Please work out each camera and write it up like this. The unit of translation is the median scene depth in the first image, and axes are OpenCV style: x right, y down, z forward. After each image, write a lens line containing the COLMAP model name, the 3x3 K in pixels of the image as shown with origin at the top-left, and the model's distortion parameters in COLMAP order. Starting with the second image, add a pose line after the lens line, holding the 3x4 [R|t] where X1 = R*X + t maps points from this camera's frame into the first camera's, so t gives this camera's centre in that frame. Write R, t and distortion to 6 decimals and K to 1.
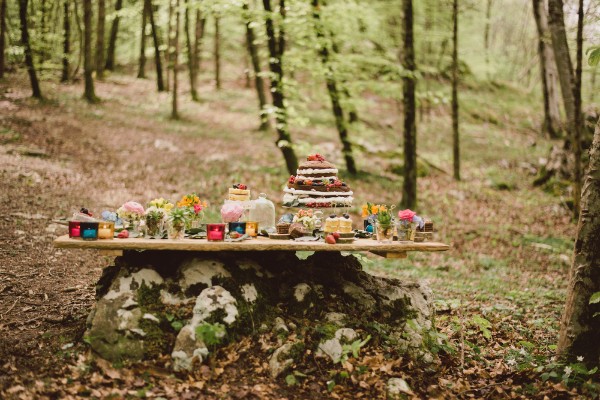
lens RADIAL K [[871.6, 0, 300.0], [0, 871.6, 200.0], [0, 0, 1]] dist [-0.113888, 0.078574]
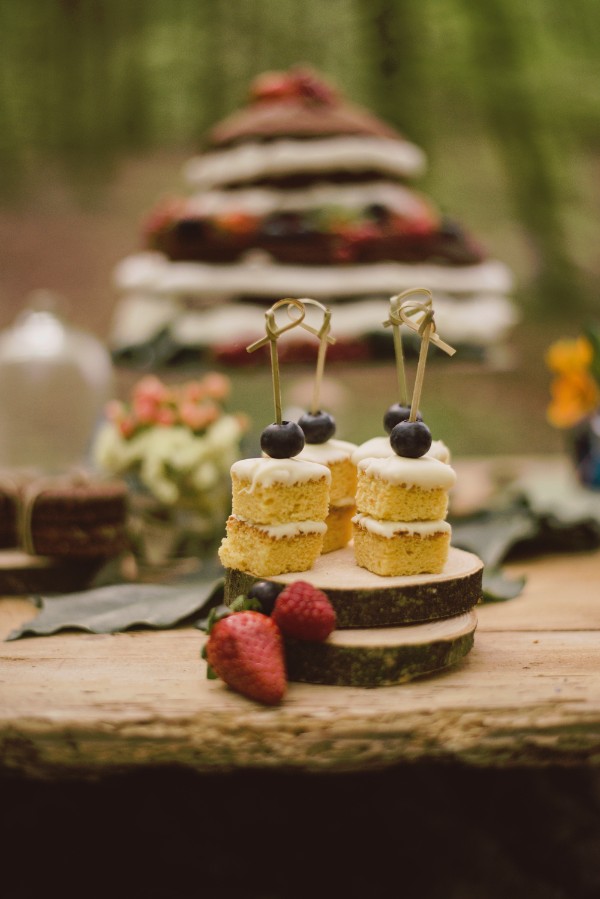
lens RADIAL K [[1369.3, 0, 300.5], [0, 1369.3, 485.3], [0, 0, 1]] dist [-0.164912, 0.116330]
pose [[0.991209, -0.014259, -0.131533, 0.056465], [0.026216, 0.995630, 0.089626, 0.007656], [0.129681, -0.092286, 0.987252, 0.728547]]
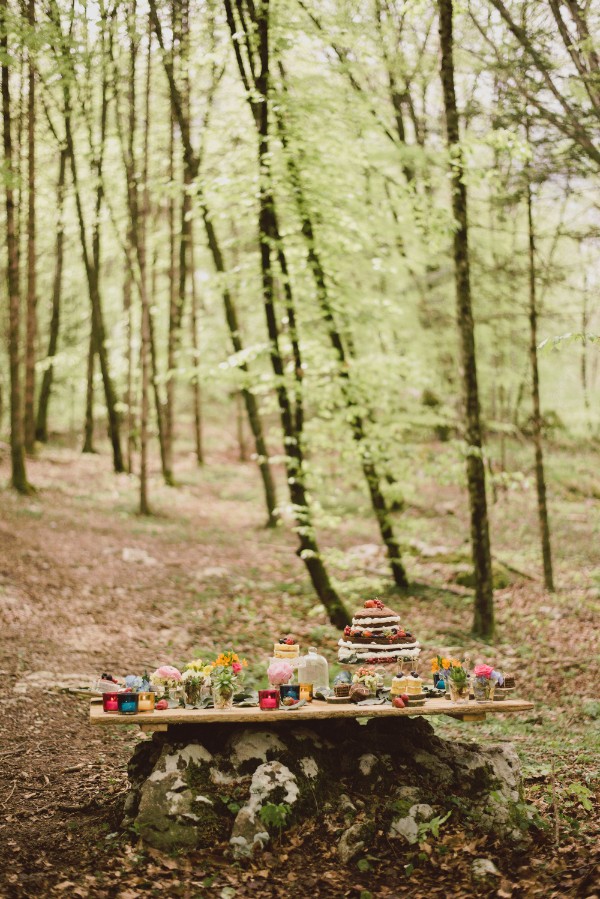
lens RADIAL K [[1305.9, 0, 300.0], [0, 1305.9, 449.5], [0, 0, 1]] dist [-0.113888, 0.078574]
pose [[0.999200, -0.038916, -0.009214, -0.037702], [0.037435, 0.991210, -0.126890, -0.040038], [0.014071, 0.126443, 0.991874, -0.298209]]
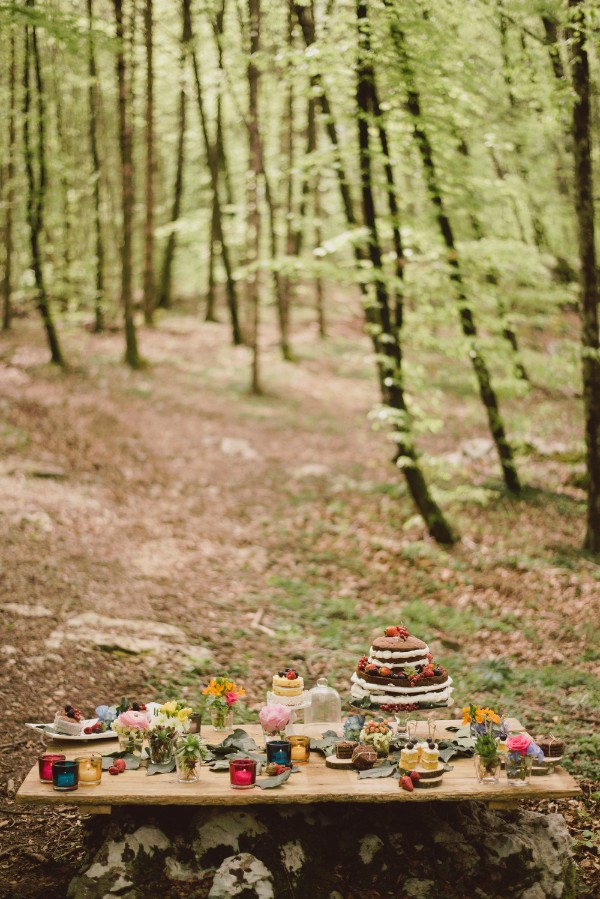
lens RADIAL K [[1305.9, 0, 300.0], [0, 1305.9, 449.5], [0, 0, 1]] dist [-0.113888, 0.078574]
pose [[0.992527, -0.020967, -0.120208, 0.070313], [0.018771, 0.999636, -0.019368, -0.177251], [0.120570, 0.016966, 0.992560, -0.036197]]
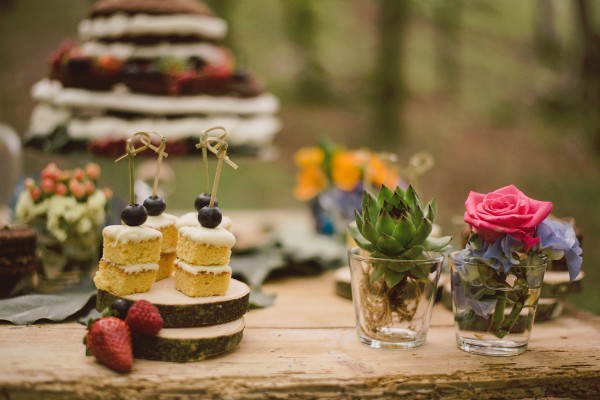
lens RADIAL K [[913.9, 0, 300.0], [0, 913.9, 200.0], [0, 0, 1]] dist [-0.164912, 0.116330]
pose [[0.998856, 0.020218, 0.043325, 0.058387], [-0.023726, 0.996345, 0.082065, -0.002127], [-0.041507, -0.082999, 0.995685, 0.705579]]
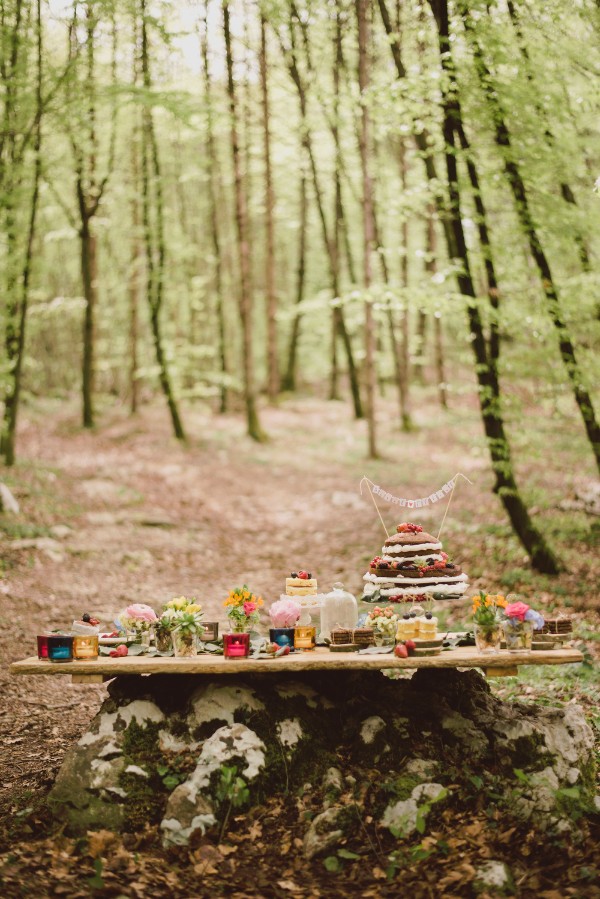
lens RADIAL K [[1305.9, 0, 300.0], [0, 1305.9, 449.5], [0, 0, 1]] dist [-0.113888, 0.078574]
pose [[0.972670, -0.062318, -0.223673, 0.170421], [0.040905, 0.994234, -0.099125, -0.012007], [0.228560, 0.087266, 0.969611, -0.012919]]
